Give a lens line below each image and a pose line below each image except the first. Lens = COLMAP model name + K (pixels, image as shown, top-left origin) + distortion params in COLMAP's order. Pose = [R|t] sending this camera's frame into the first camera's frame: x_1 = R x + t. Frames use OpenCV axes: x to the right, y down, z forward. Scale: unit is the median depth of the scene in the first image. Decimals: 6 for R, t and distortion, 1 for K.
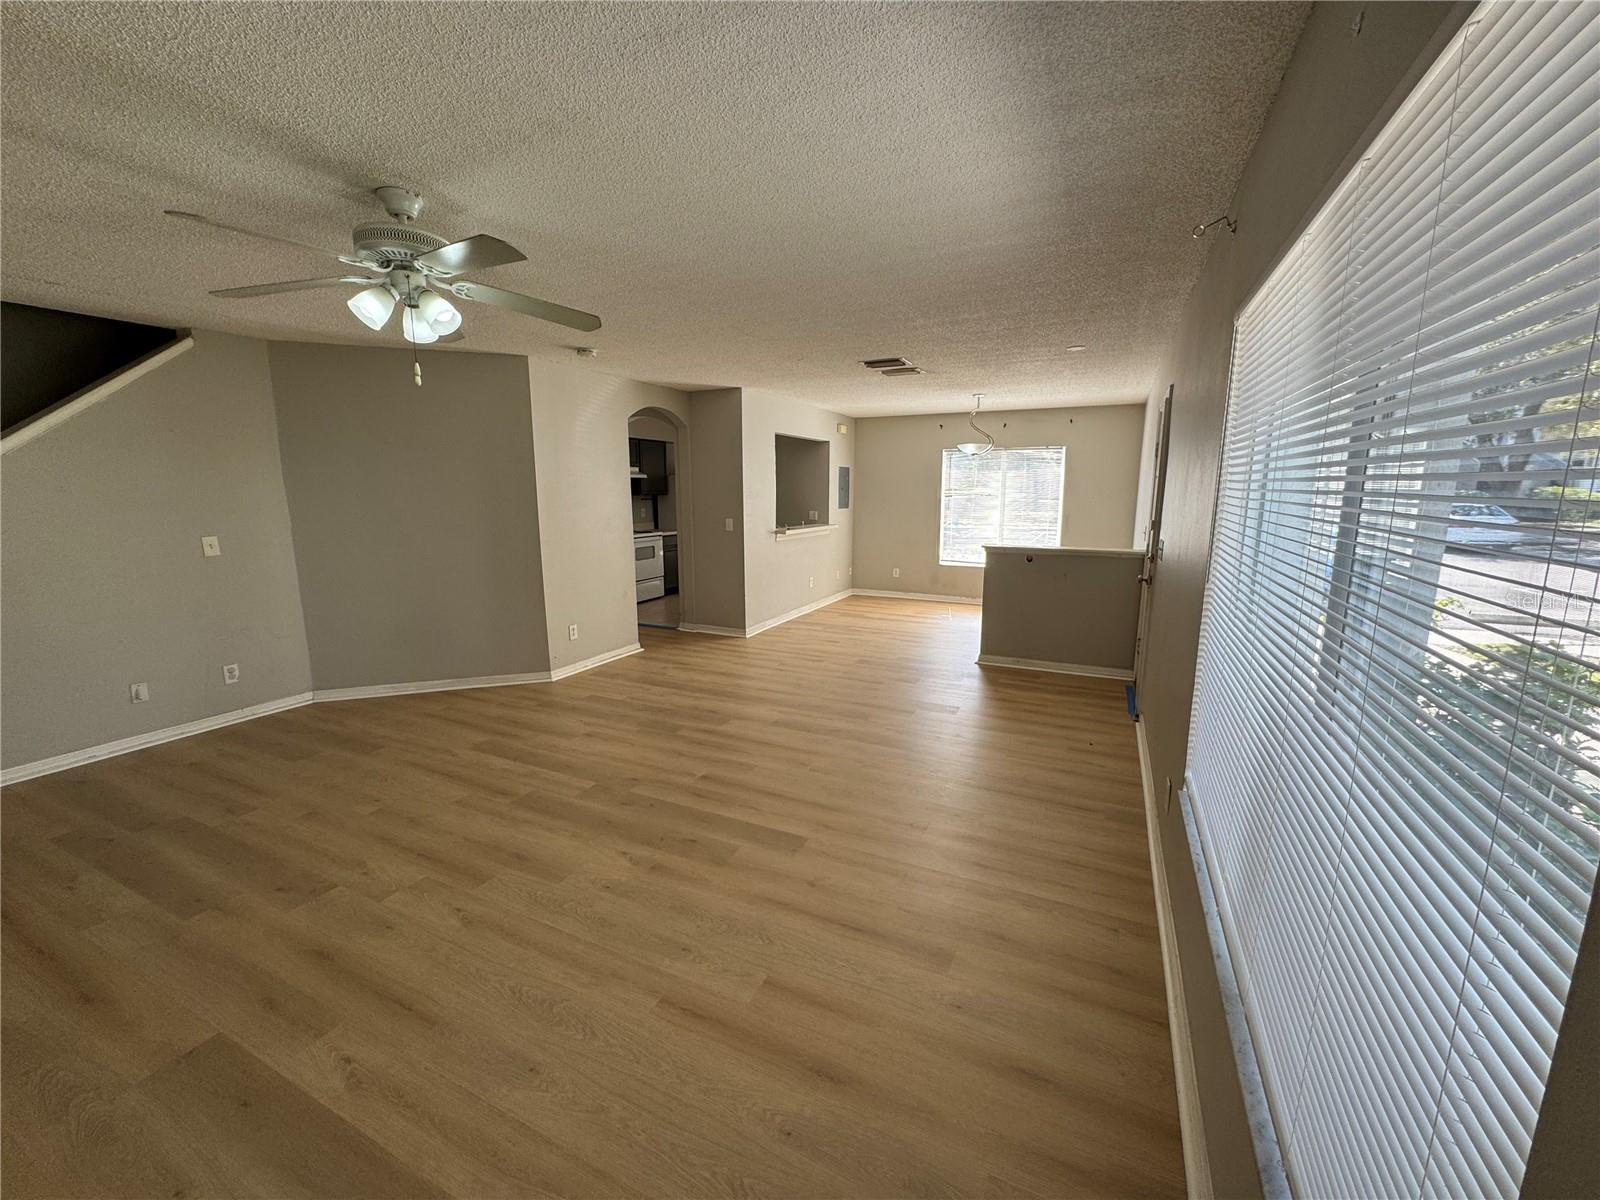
lens RADIAL K [[637.4, 0, 800.7], [0, 637.4, 602.7], [0, 0, 1]] dist [-0.001314, 0.000363]
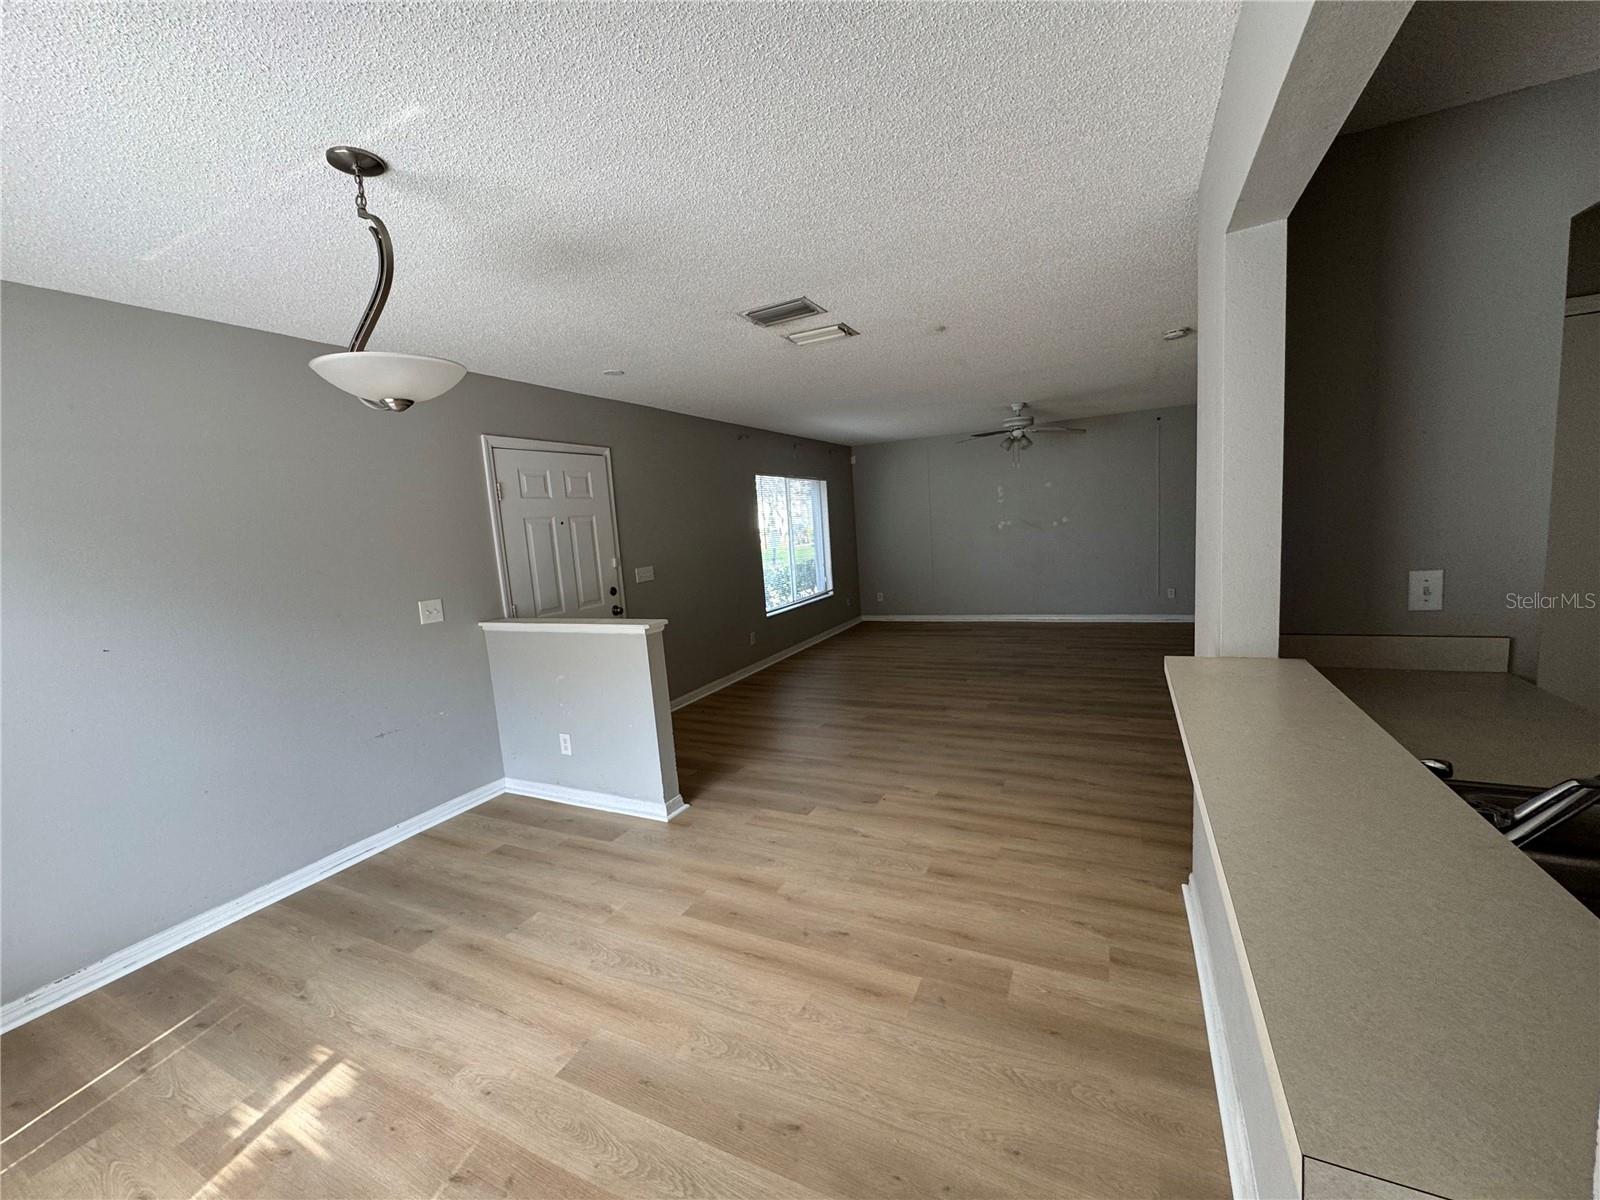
lens RADIAL K [[637.4, 0, 801.0], [0, 637.4, 599.9], [0, 0, 1]] dist [-0.001314, 0.000363]
pose [[-0.997435, 0.069391, 0.017540, 0.212033], [0.071474, 0.952775, 0.295146, -0.405474], [0.003768, 0.295643, -0.955291, 2.296489]]
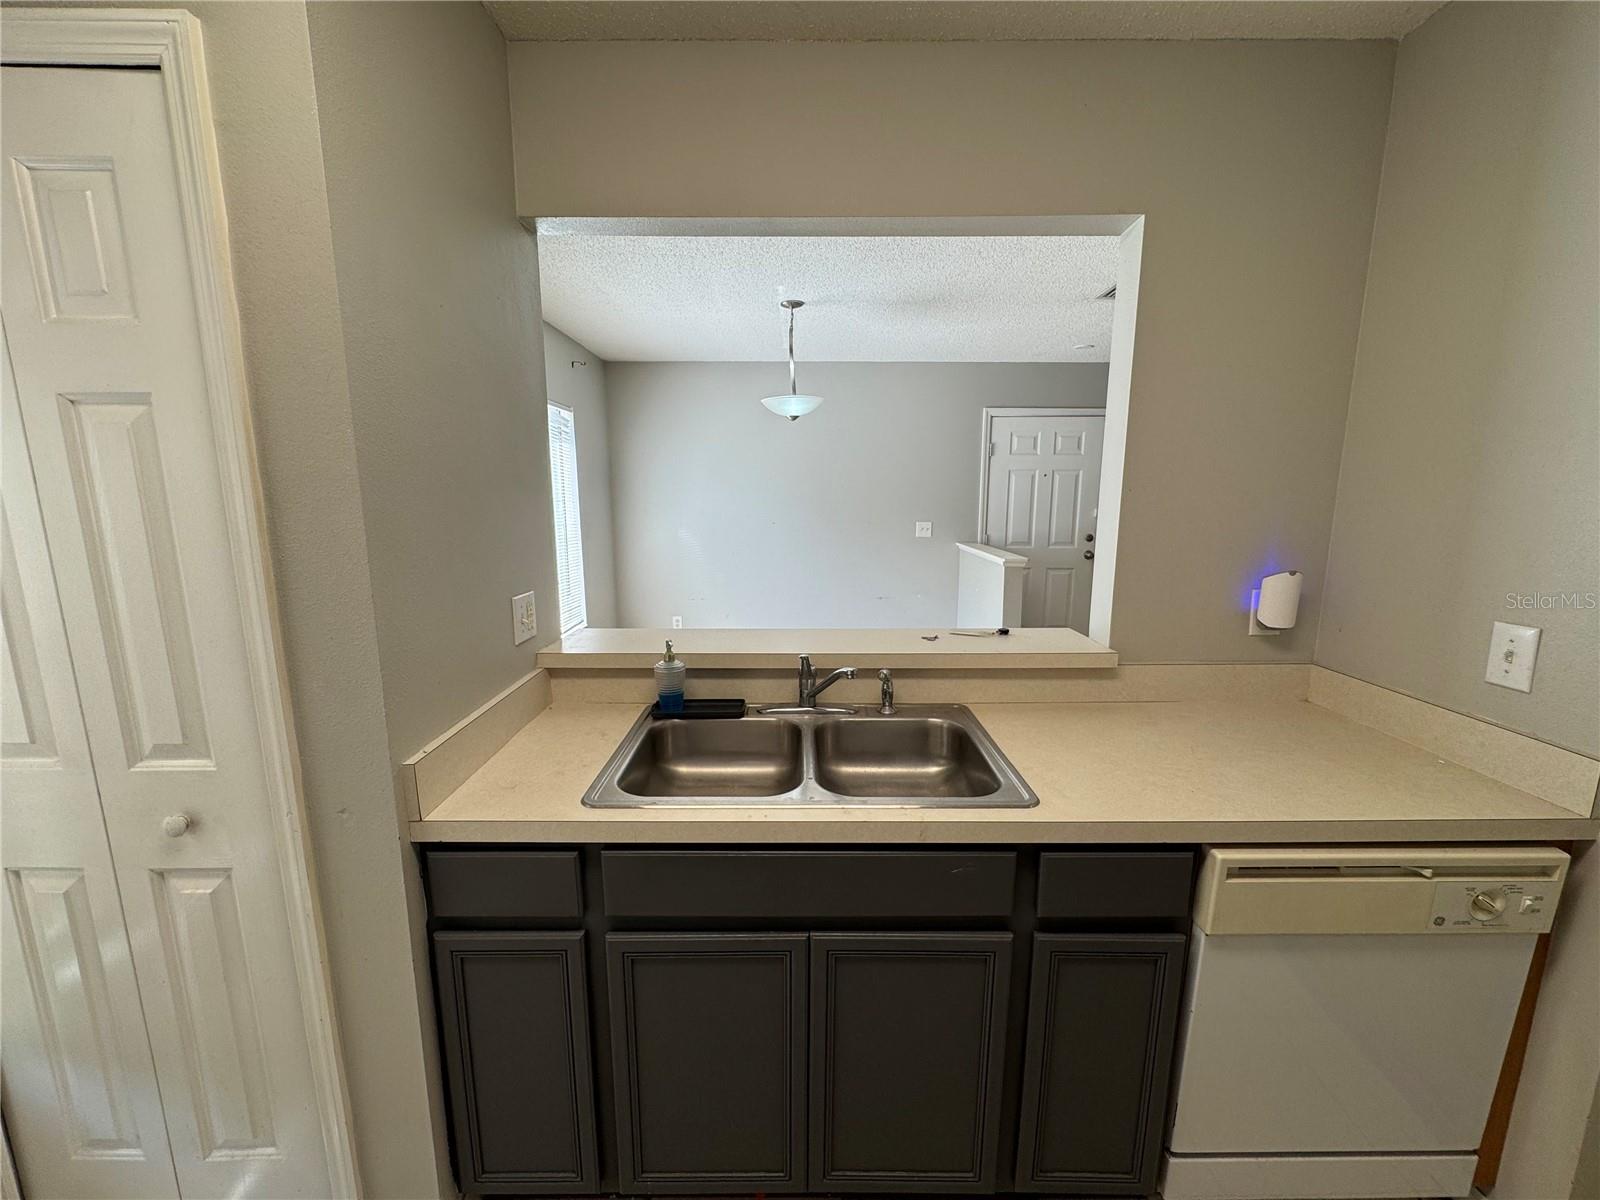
lens RADIAL K [[637.4, 0, 799.6], [0, 637.4, 598.9], [0, 0, 1]] dist [-0.001314, 0.000363]
pose [[-0.430144, -0.150136, 0.890188, -0.407279], [0.159577, 0.957901, 0.238665, -0.390091], [-0.888544, 0.244714, -0.388078, 2.252414]]
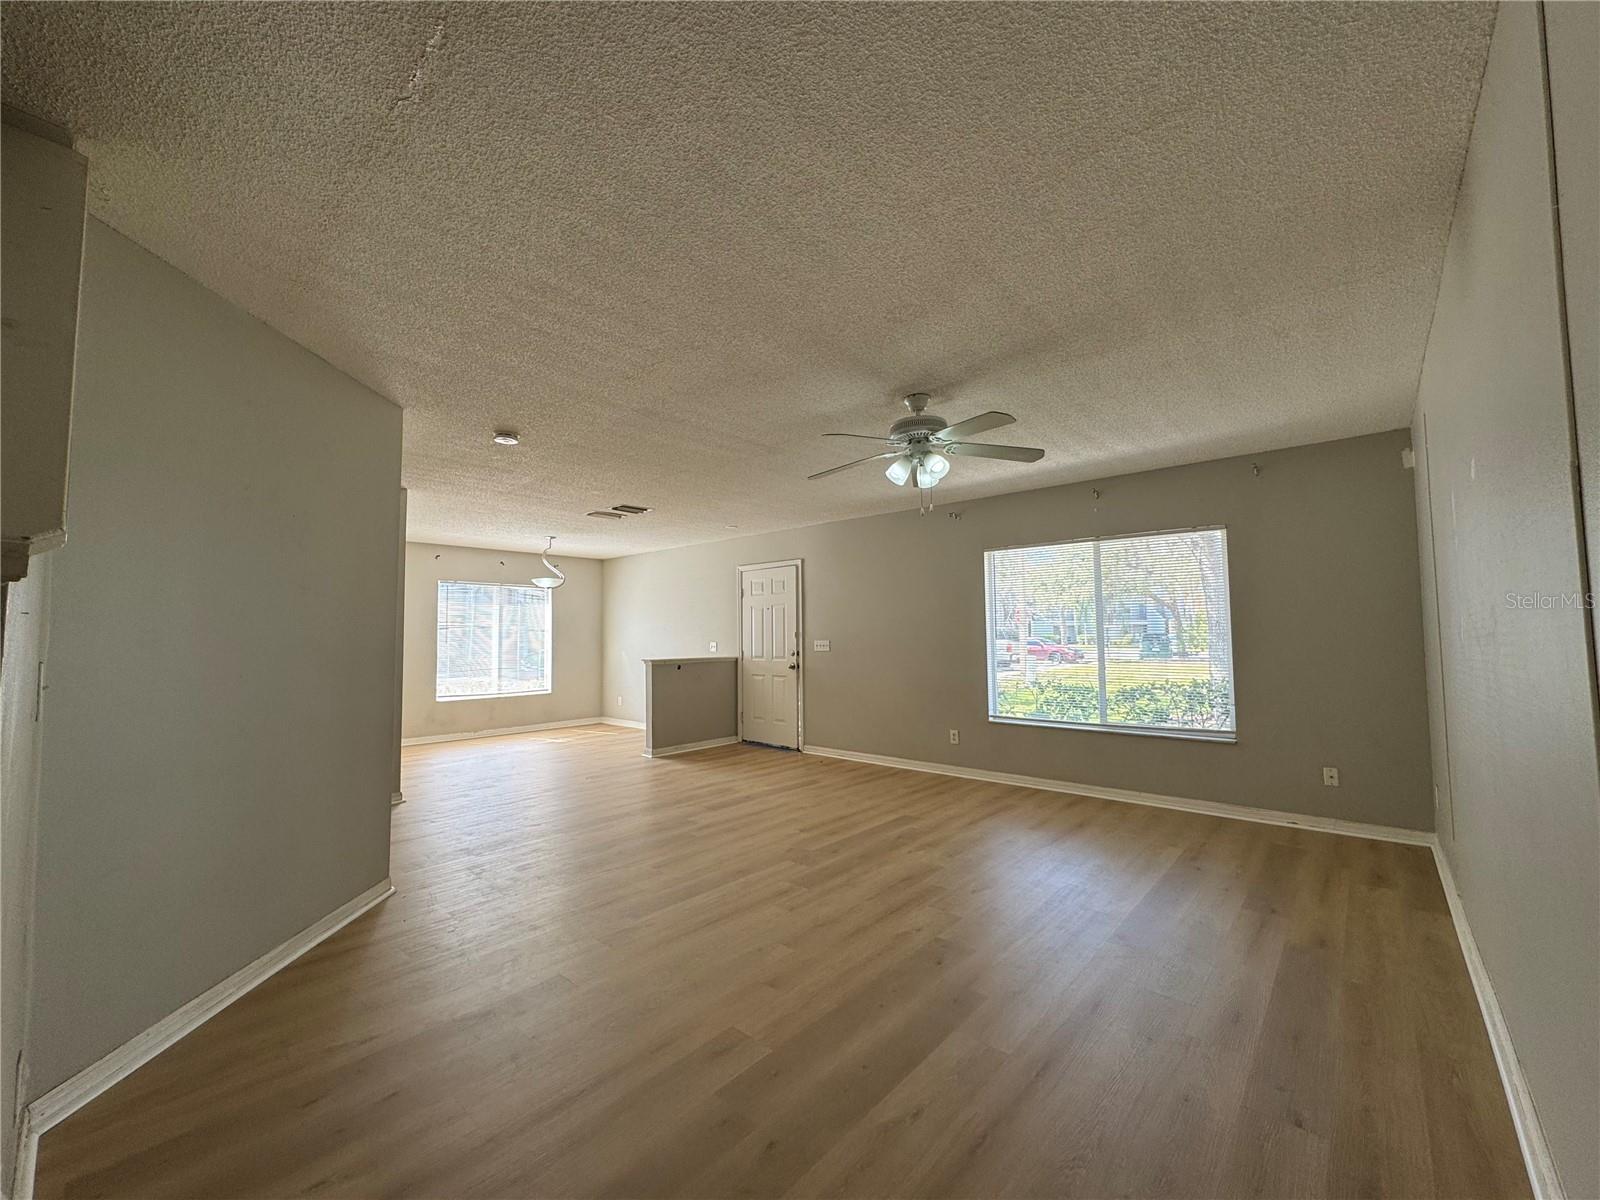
lens RADIAL K [[637.4, 0, 803.6], [0, 637.4, 601.7], [0, 0, 1]] dist [-0.001314, 0.000363]
pose [[0.270046, 0.051924, 0.961446, -1.223589], [0.178097, 0.978621, -0.102874, -0.026727], [-0.946233, 0.199012, 0.255025, 0.546202]]
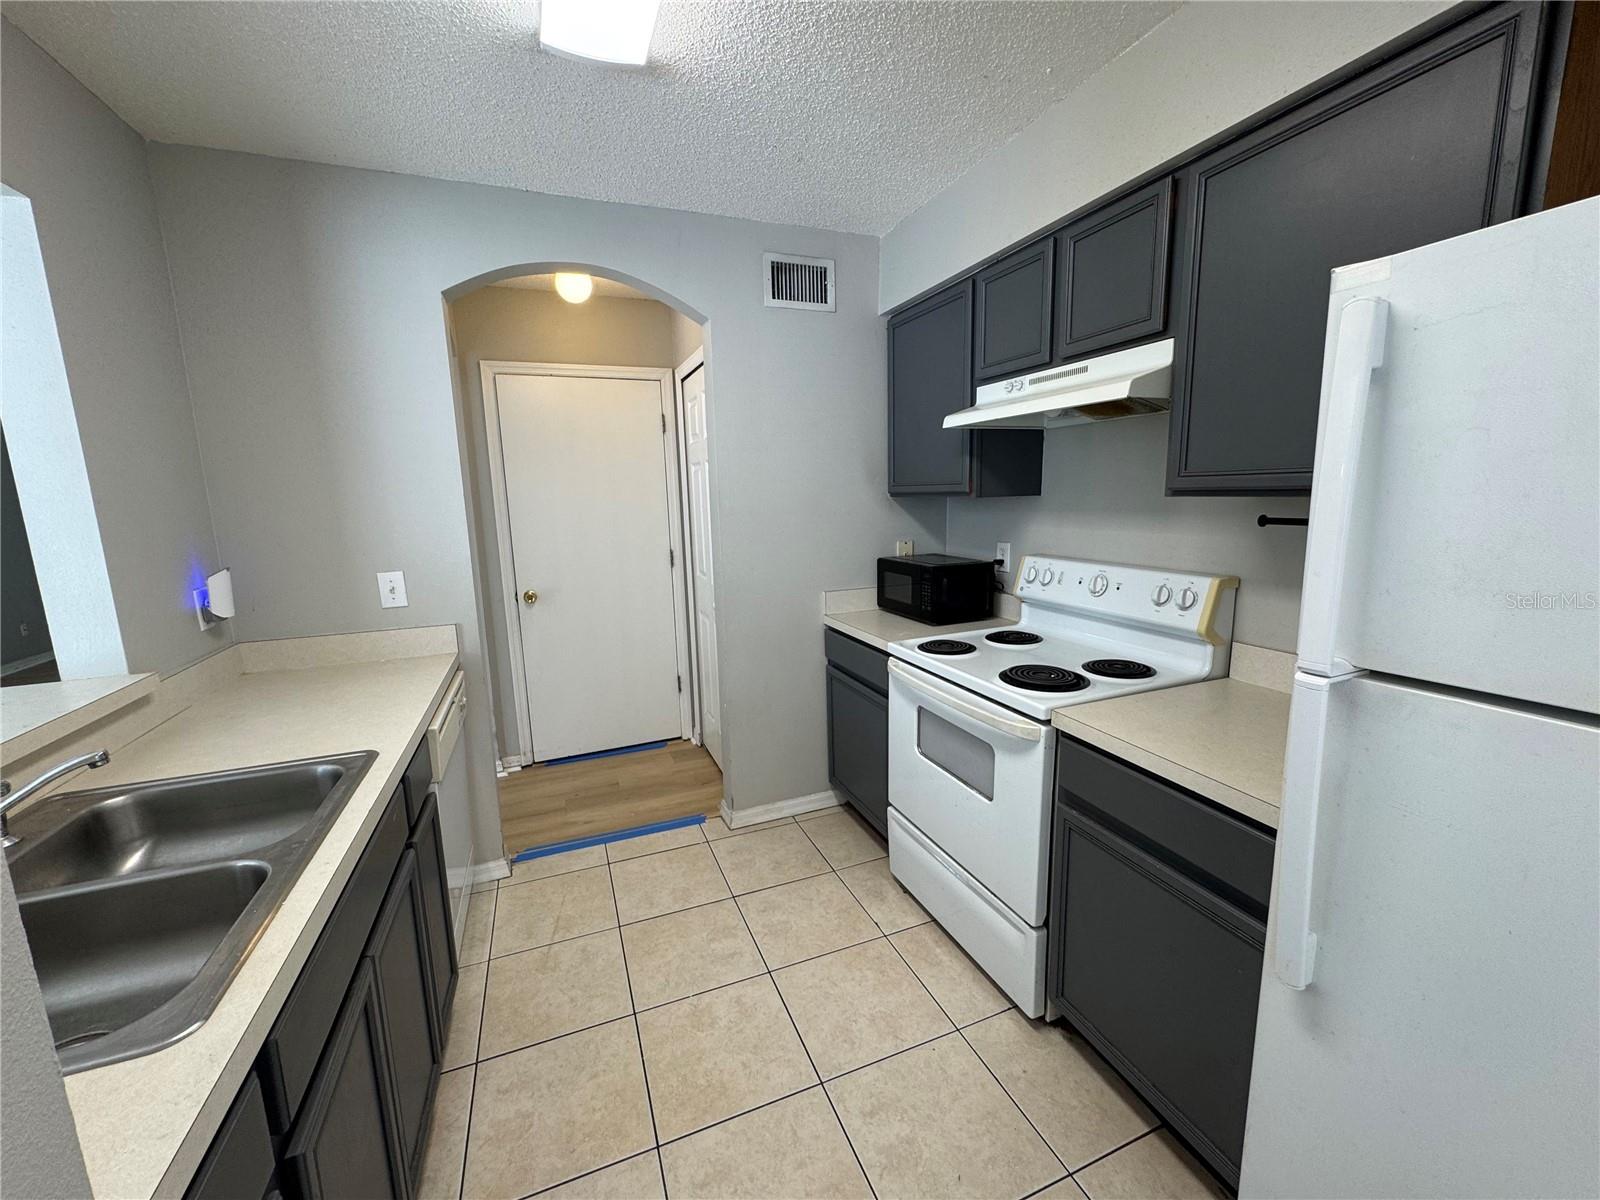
lens RADIAL K [[637.4, 0, 801.3], [0, 637.4, 596.8], [0, 0, 1]] dist [-0.001314, 0.000363]
pose [[-0.677607, 0.133492, -0.723207, -0.108780], [-0.109946, 0.953948, 0.279096, -0.424515], [0.727159, 0.268631, -0.631725, 2.453003]]
